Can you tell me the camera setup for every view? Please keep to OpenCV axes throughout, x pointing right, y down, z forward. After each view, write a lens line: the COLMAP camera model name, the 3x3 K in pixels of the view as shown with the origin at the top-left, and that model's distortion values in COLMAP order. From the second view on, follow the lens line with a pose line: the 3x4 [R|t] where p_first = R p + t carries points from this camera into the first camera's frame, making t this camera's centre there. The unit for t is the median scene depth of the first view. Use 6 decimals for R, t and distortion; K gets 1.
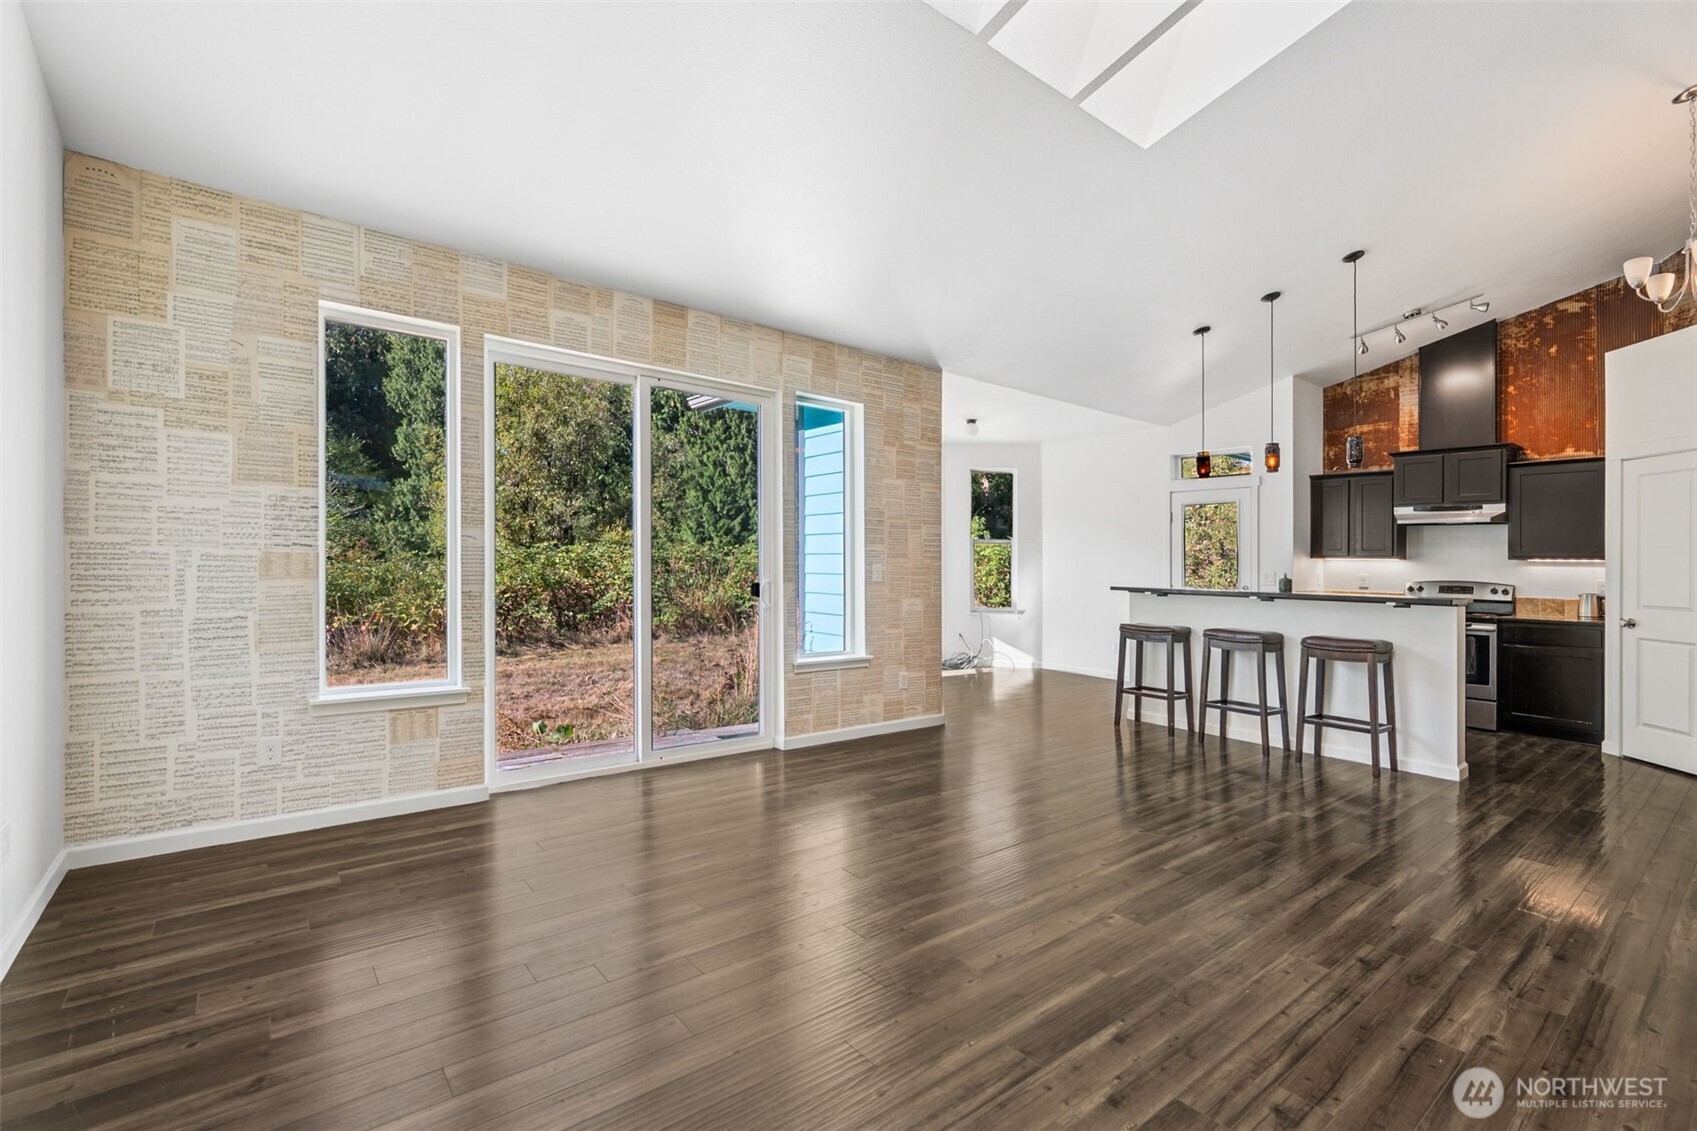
lens RADIAL K [[753.6, 0, 850.6], [0, 753.6, 567.2], [0, 0, 1]] dist [-0.004218, -0.000268]
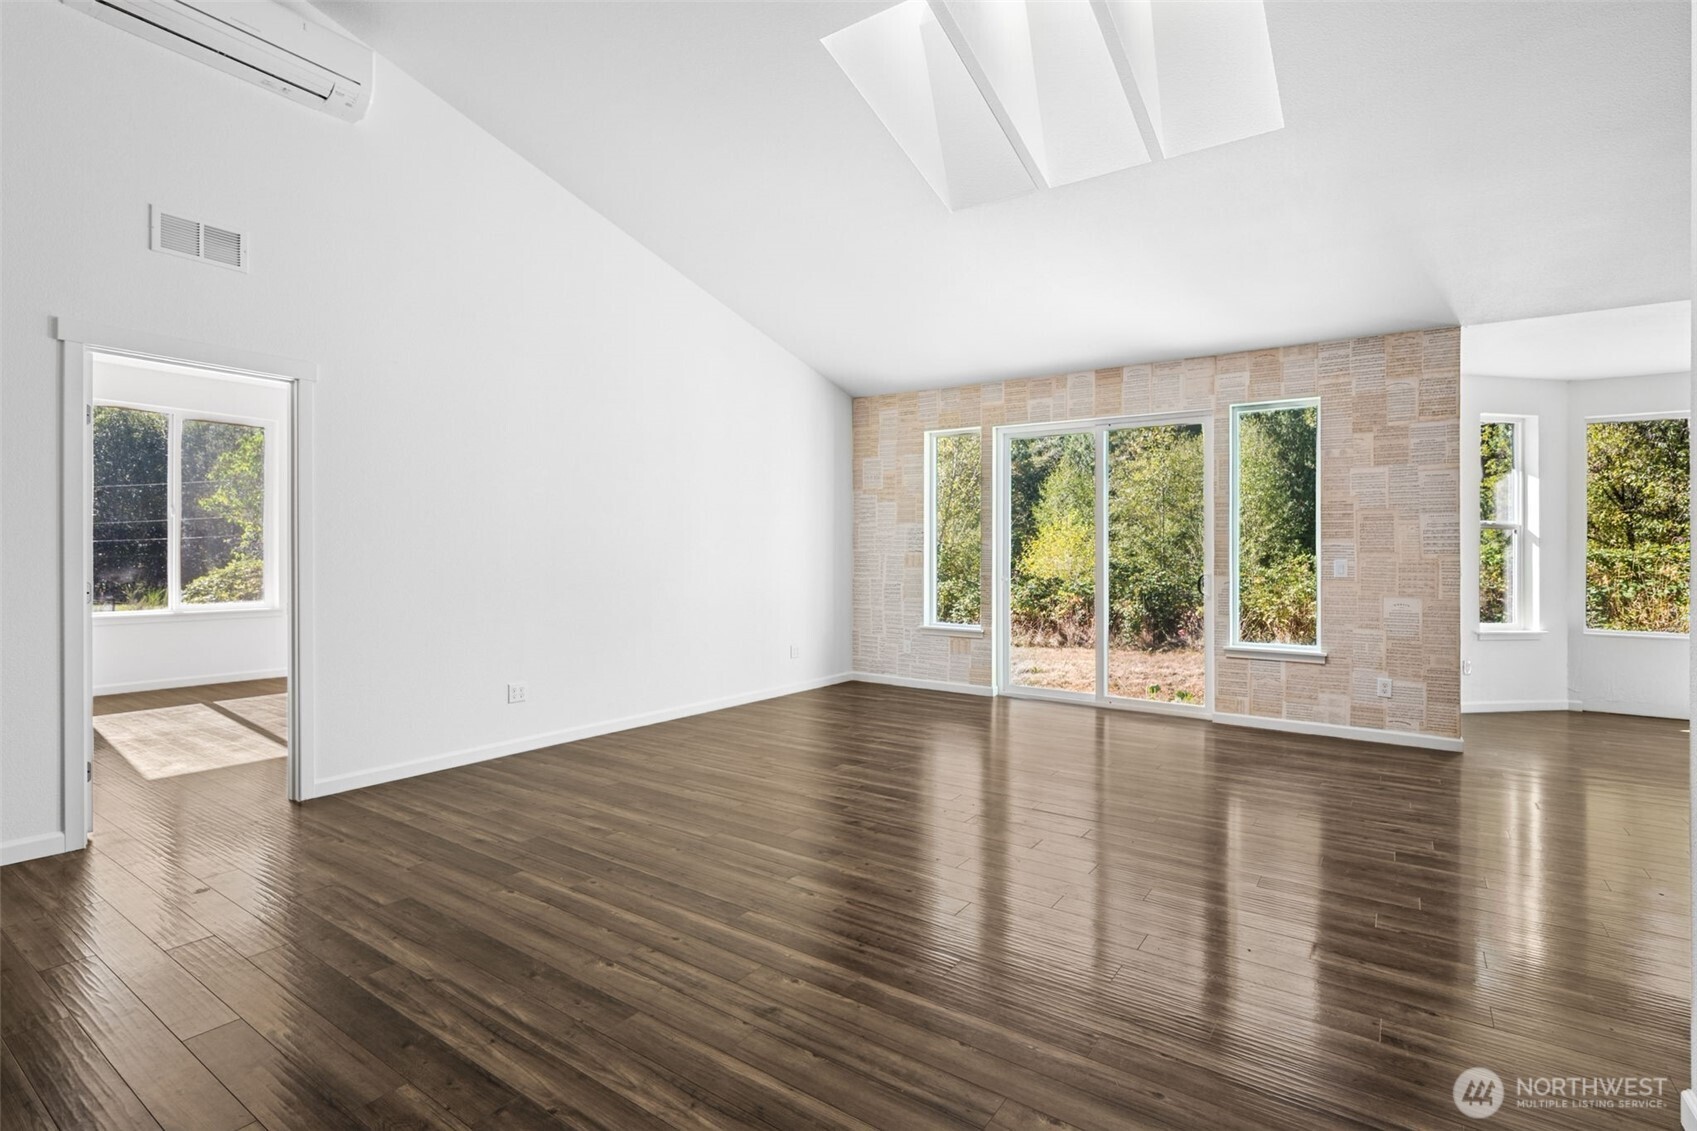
lens RADIAL K [[796.4, 0, 858.1], [0, 796.4, 578.8], [0, 0, 1]] dist [-0.002214, -0.000259]
pose [[0.295181, 0.015428, -0.955317, 0.797719], [-0.007417, 0.999876, 0.013856, 0.010704], [0.955413, 0.002996, 0.295259, 0.111125]]
